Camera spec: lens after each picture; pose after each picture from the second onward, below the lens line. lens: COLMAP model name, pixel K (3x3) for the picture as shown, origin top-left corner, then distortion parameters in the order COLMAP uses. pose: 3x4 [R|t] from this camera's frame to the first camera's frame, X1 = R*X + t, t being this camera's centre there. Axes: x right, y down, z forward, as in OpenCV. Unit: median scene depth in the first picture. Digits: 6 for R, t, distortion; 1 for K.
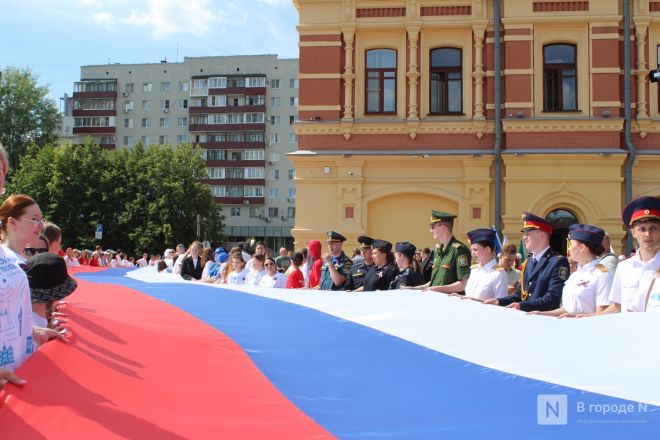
lens RADIAL K [[755.1, 0, 330.0], [0, 755.1, 220.0], [0, 0, 1]] dist [-0.089411, 0.047591]
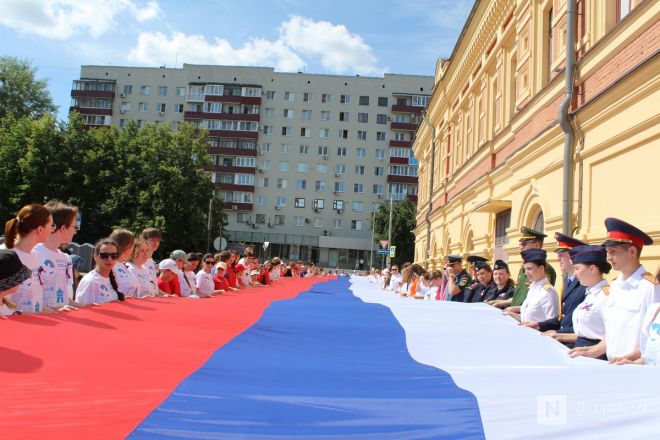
lens RADIAL K [[558.5, 0, 330.0], [0, 558.5, 220.0], [0, 0, 1]] dist [-0.168498, 0.143648]
pose [[0.992328, 0.065930, 0.104585, -0.089441], [-0.062562, 0.997421, -0.035166, 0.017056], [-0.106633, 0.028353, 0.993894, 0.360769]]
